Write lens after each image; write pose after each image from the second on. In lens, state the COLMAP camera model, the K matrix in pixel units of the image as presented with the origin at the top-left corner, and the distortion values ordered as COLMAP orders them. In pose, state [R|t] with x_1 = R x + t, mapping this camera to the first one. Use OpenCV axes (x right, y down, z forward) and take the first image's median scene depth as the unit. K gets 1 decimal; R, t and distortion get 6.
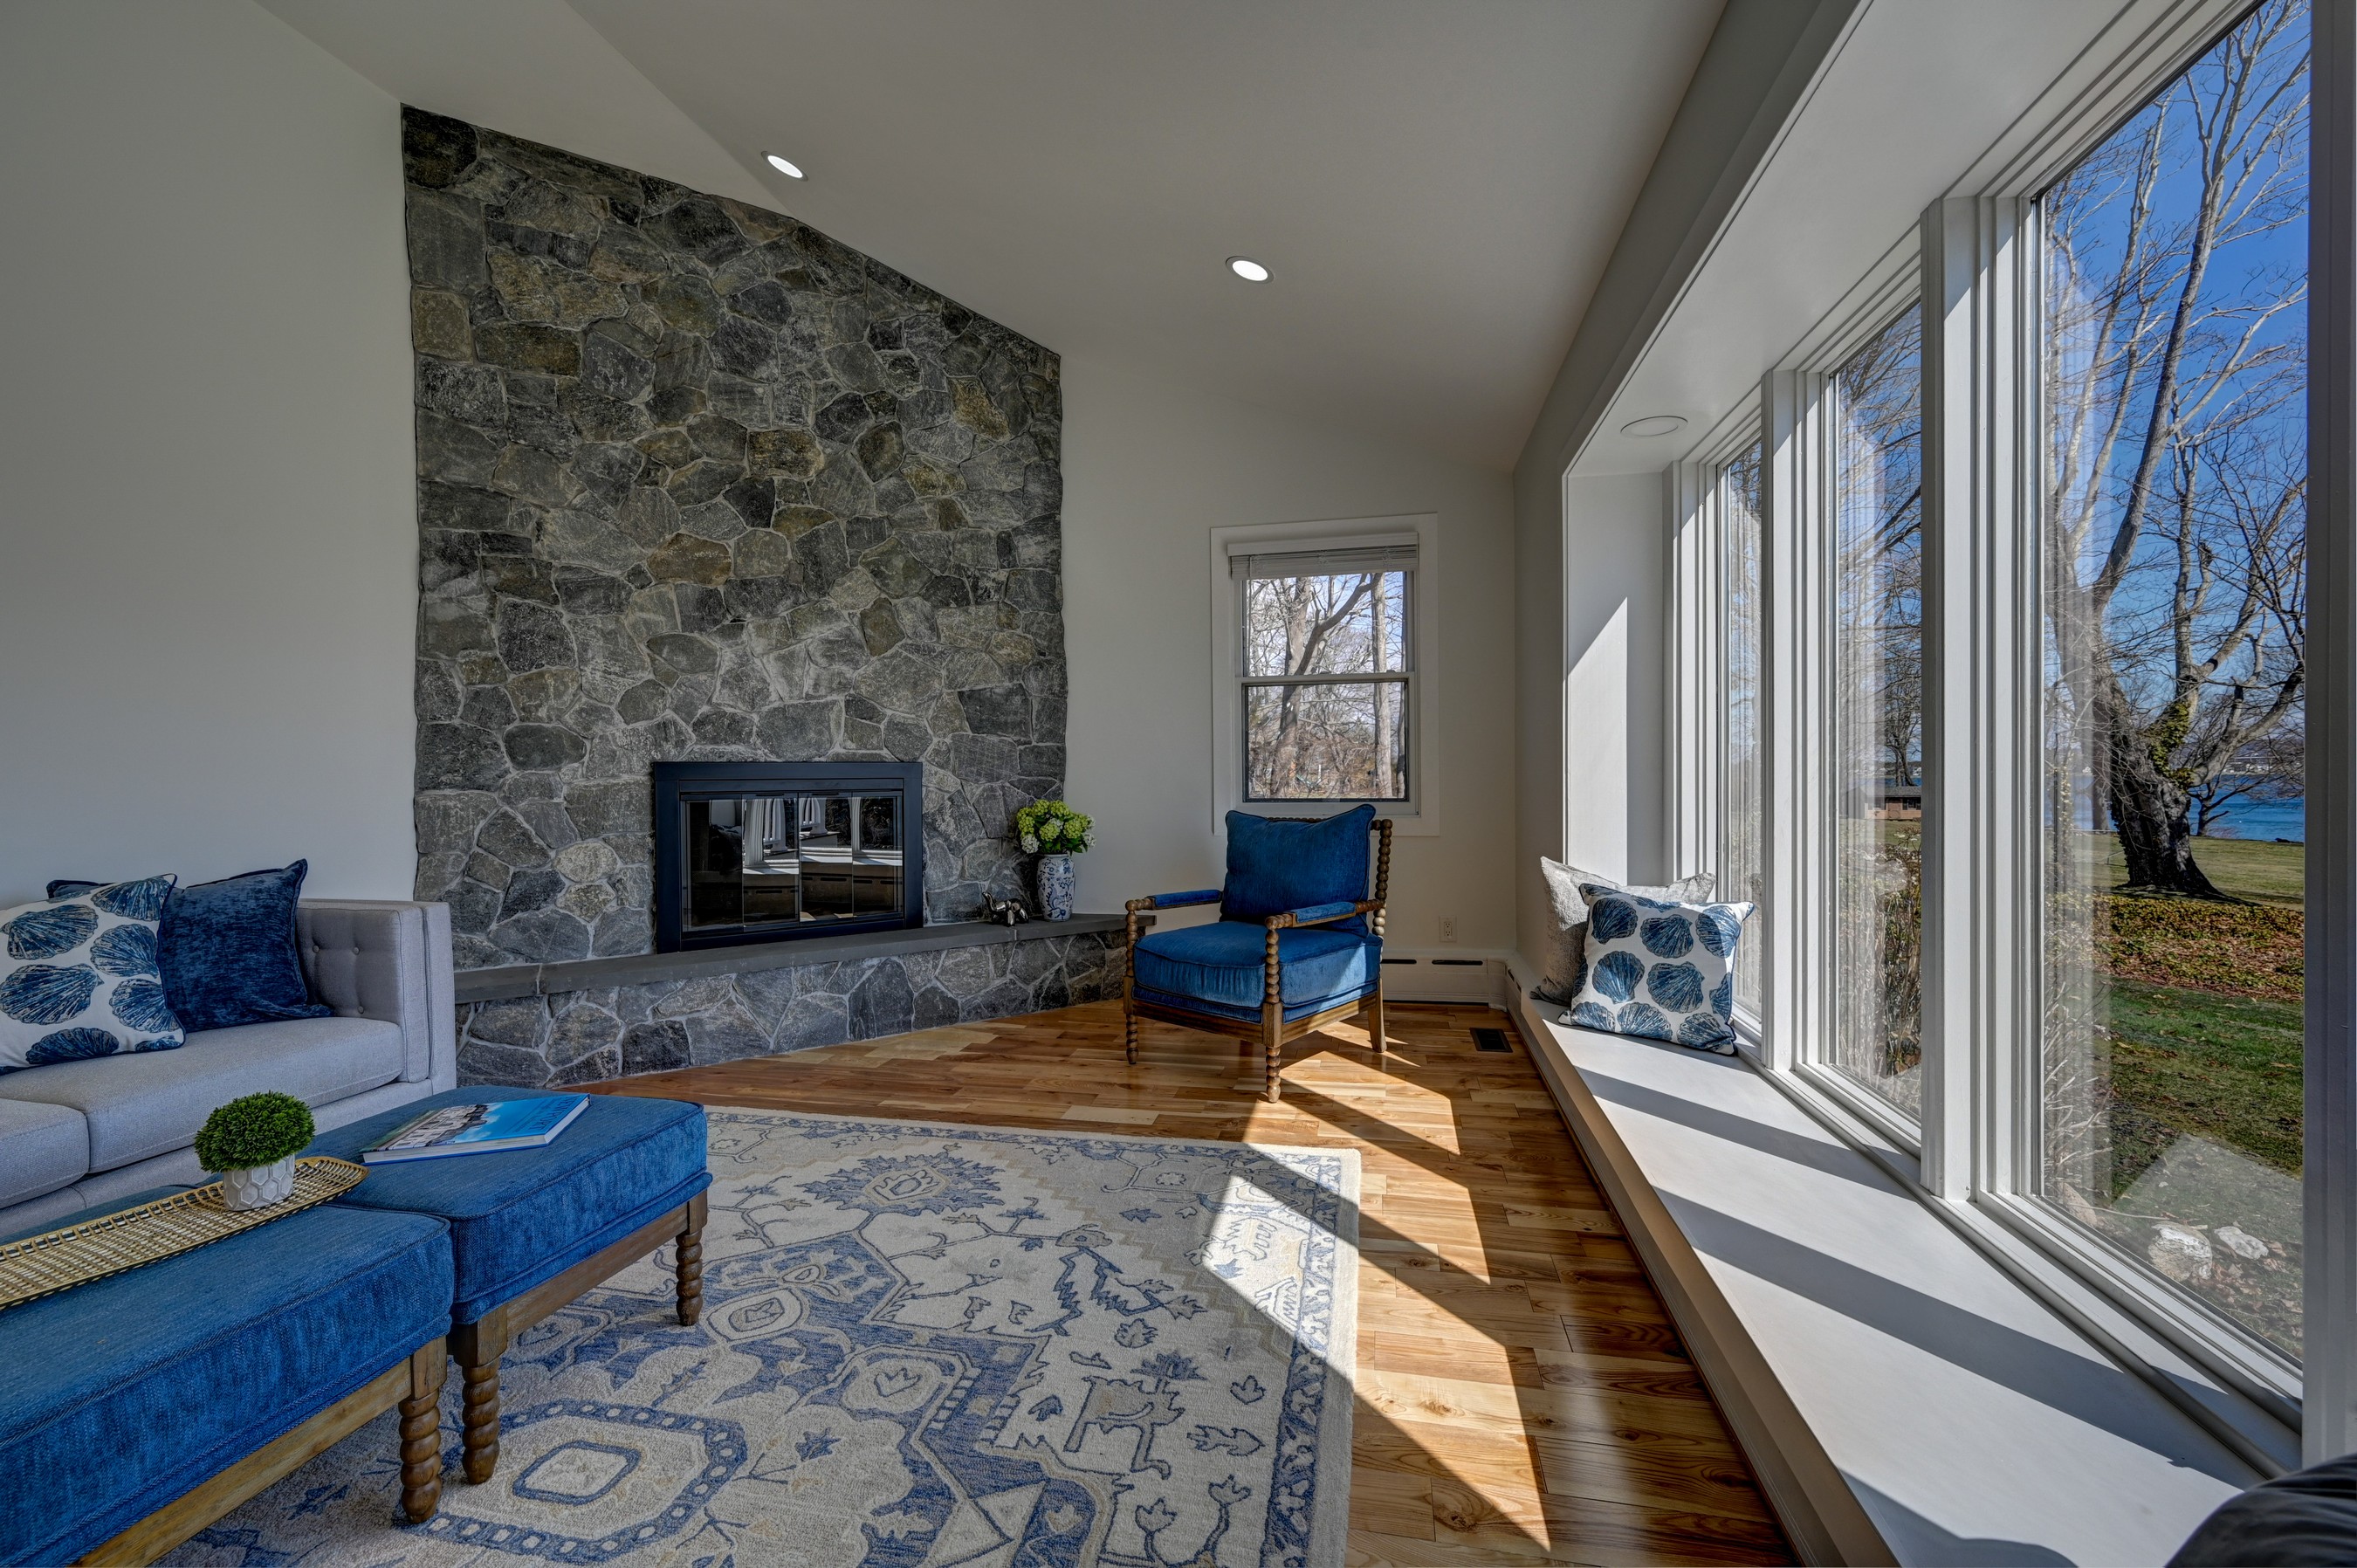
lens RADIAL K [[929.3, 0, 1184.2], [0, 929.3, 783.2], [0, 0, 1]] dist [-0.000588, 0.000414]
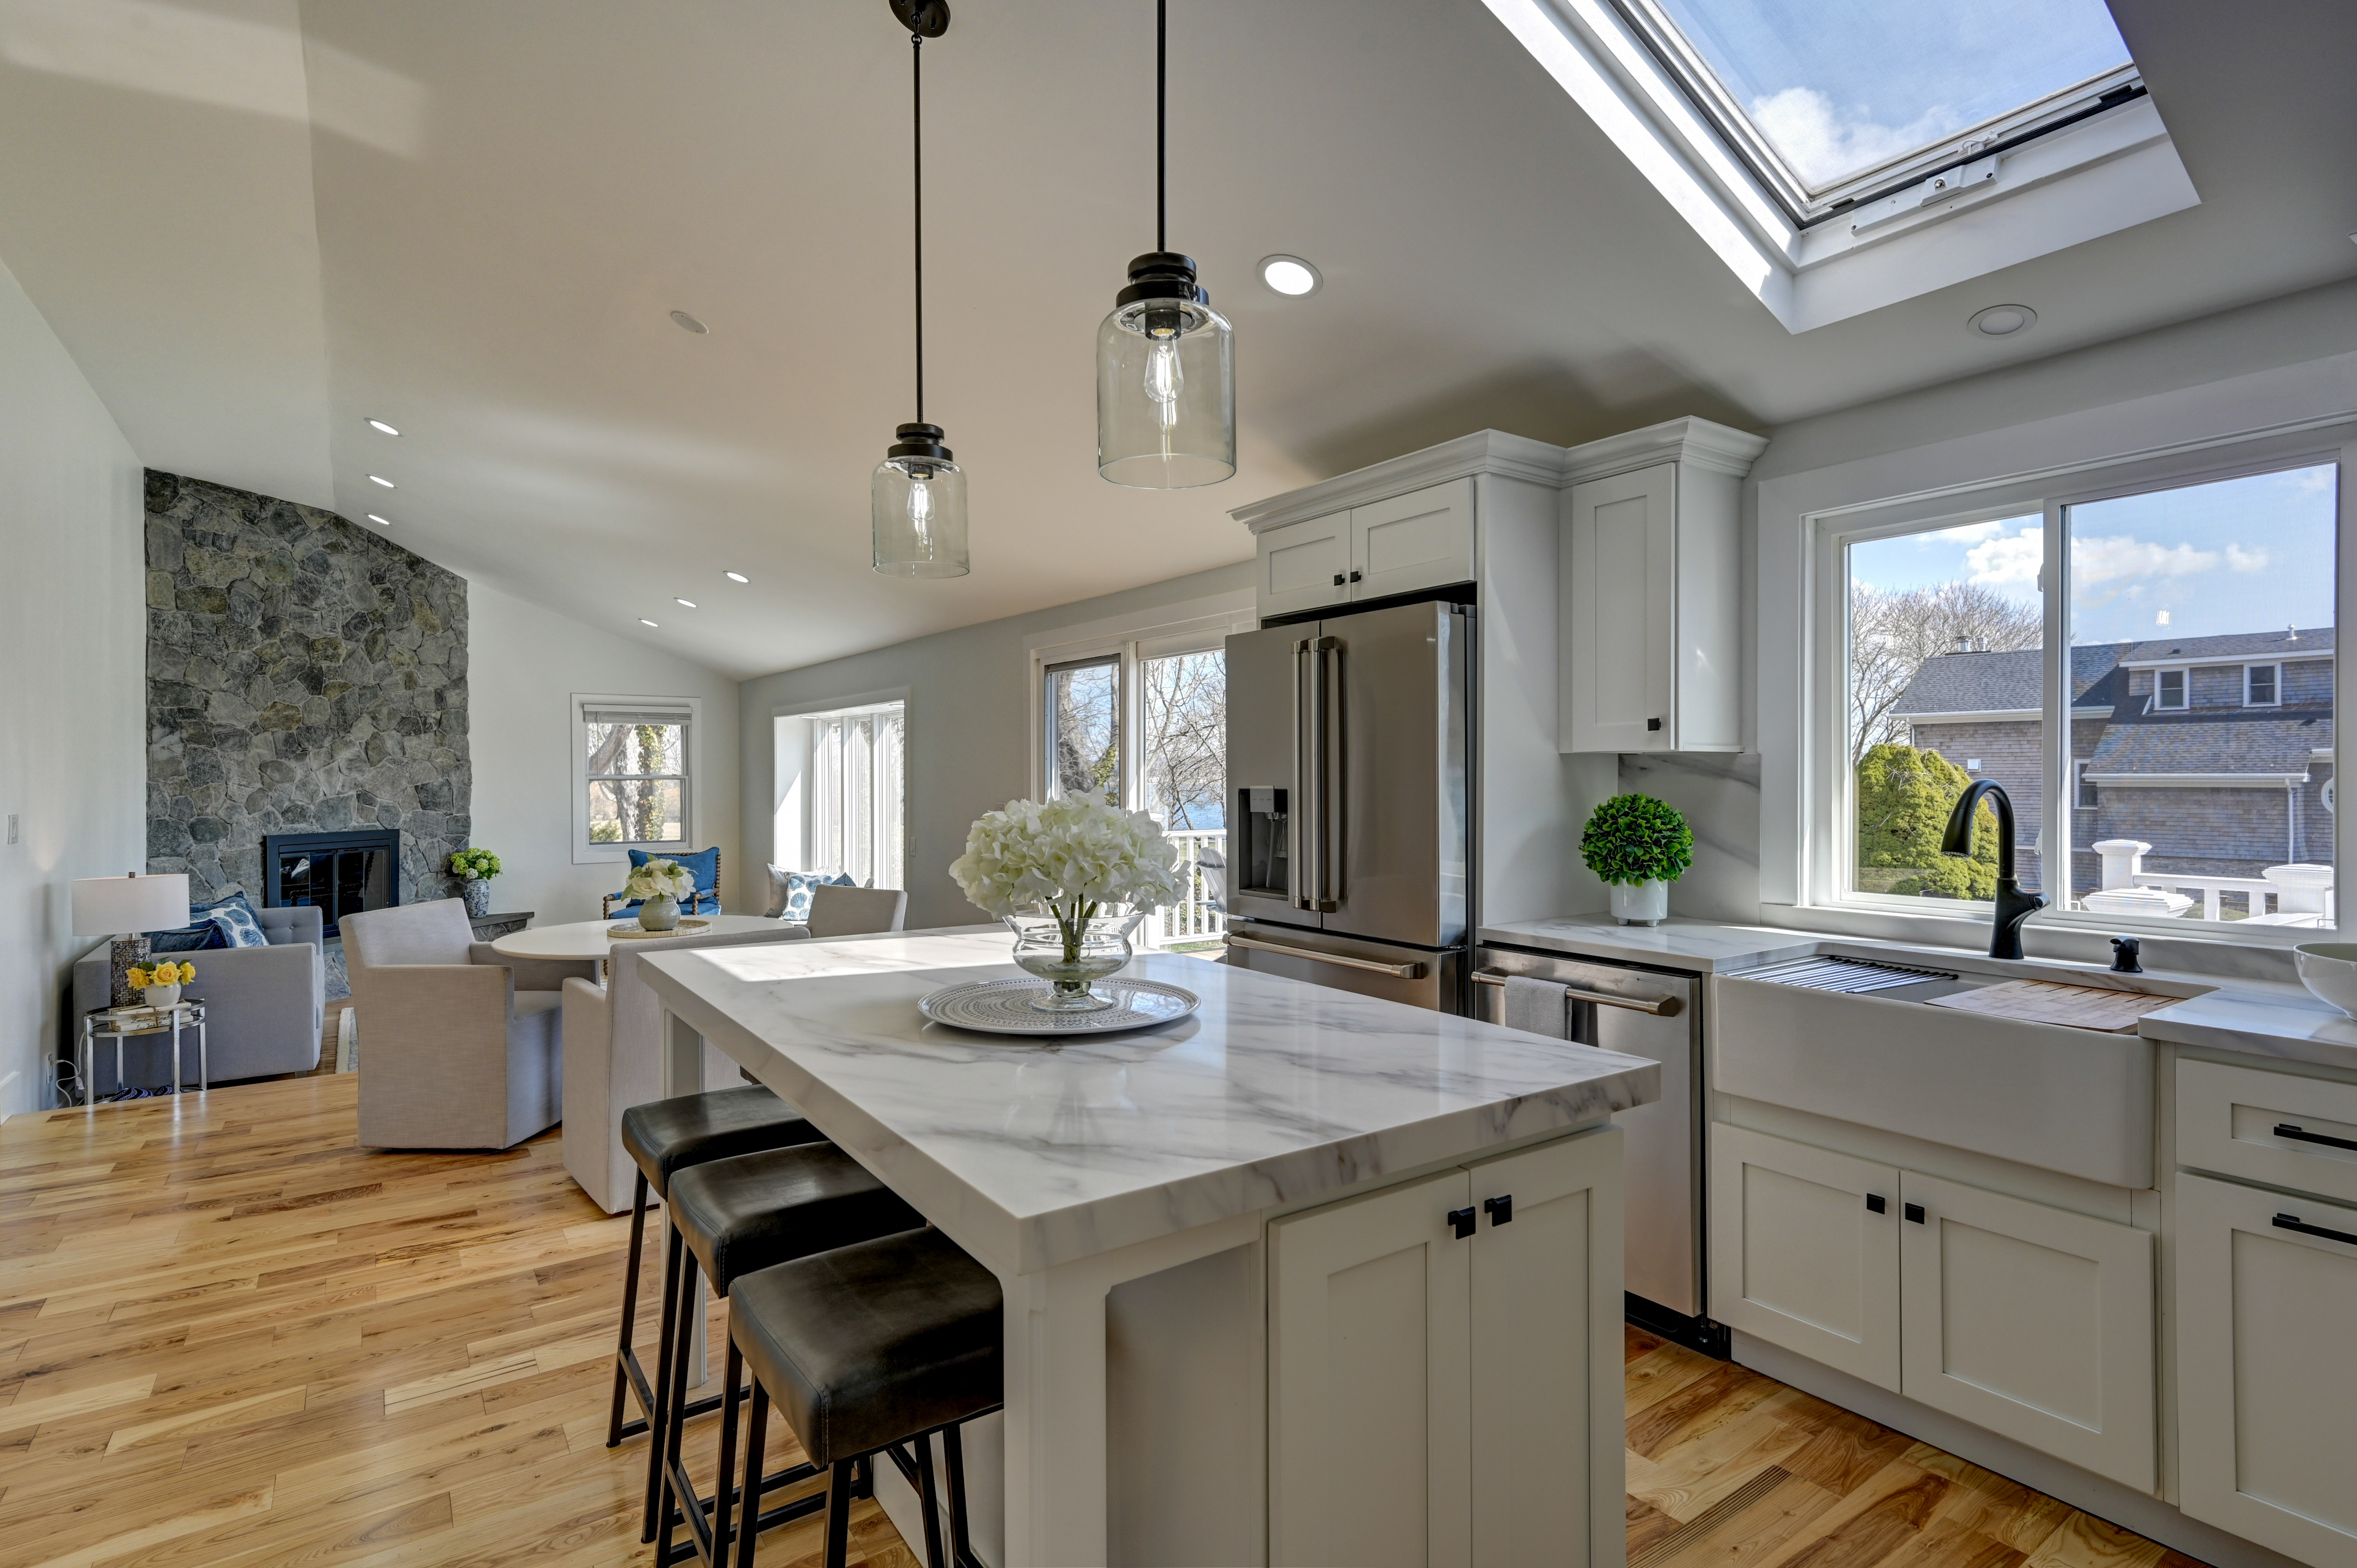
lens RADIAL K [[1143.6, 0, 1182.4], [0, 1143.6, 784.8], [0, 0, 1]] dist [0.011021, 0.001198]
pose [[0.678136, 0.002719, 0.734932, -0.963050], [0.002091, 0.999982, -0.005630, -0.099591], [-0.734934, 0.005355, 0.678118, -1.654128]]
